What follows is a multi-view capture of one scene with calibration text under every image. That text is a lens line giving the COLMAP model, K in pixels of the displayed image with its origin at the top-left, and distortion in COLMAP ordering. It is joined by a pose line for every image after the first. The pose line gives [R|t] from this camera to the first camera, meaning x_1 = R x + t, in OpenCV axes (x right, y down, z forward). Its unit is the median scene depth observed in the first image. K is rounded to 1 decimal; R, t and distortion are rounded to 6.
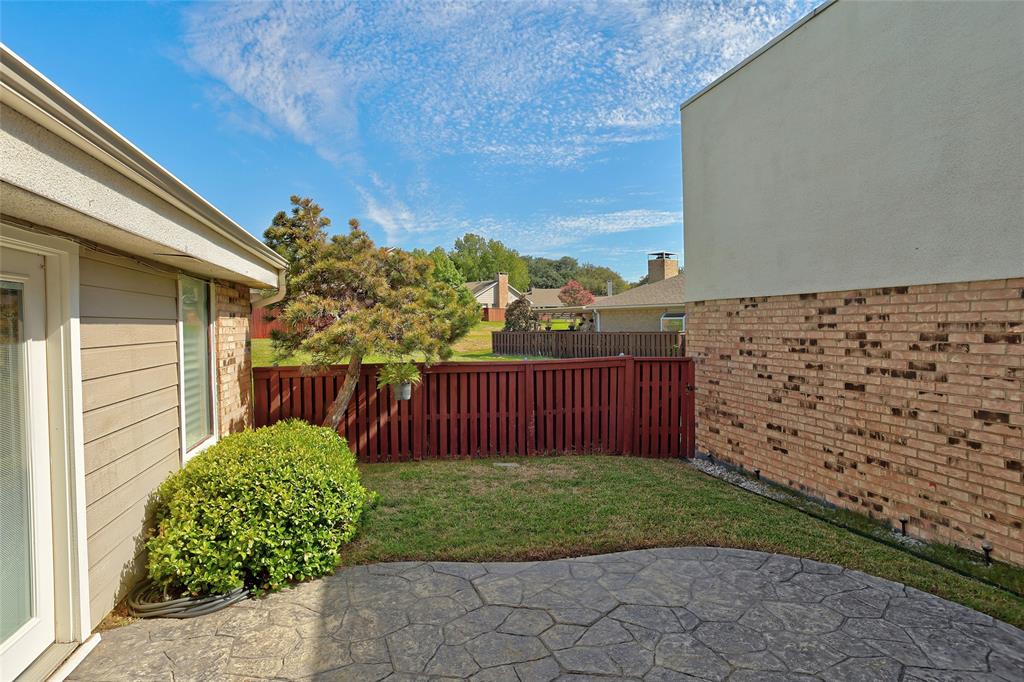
lens RADIAL K [[591.3, 0, 513.5], [0, 591.3, 341.9], [0, 0, 1]] dist [0.004374, 0.001279]
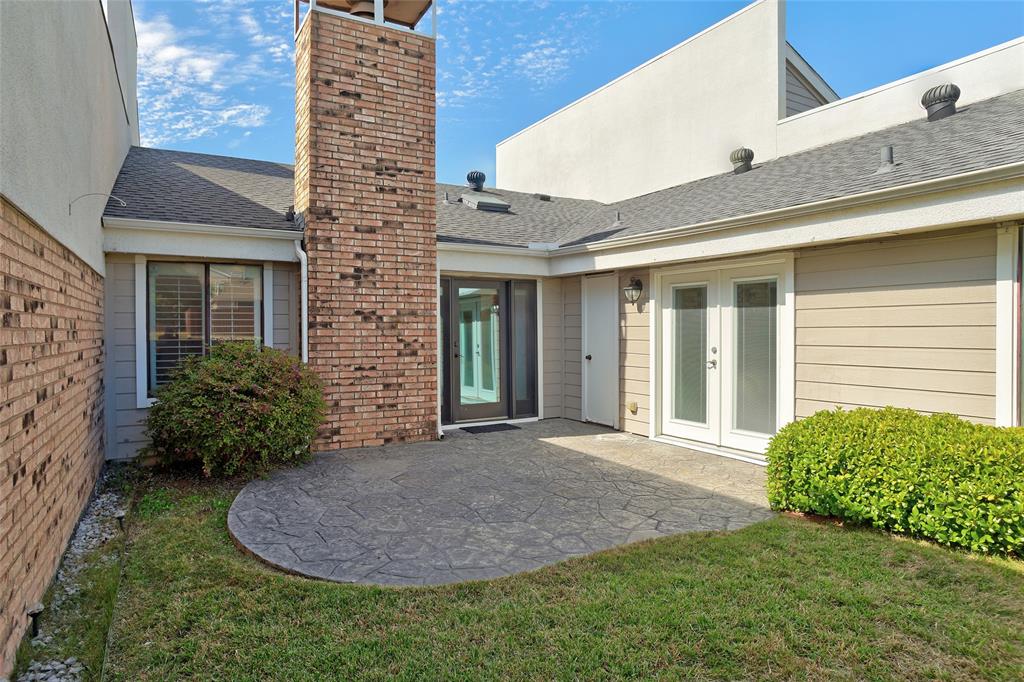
lens RADIAL K [[591.3, 0, 510.3], [0, 591.3, 337.6], [0, 0, 1]] dist [0.004374, 0.001279]
pose [[-0.955824, 0.022007, -0.293115, 0.543651], [0.010764, 0.999145, 0.039917, 0.013866], [0.293743, 0.034999, -0.955244, 2.090549]]
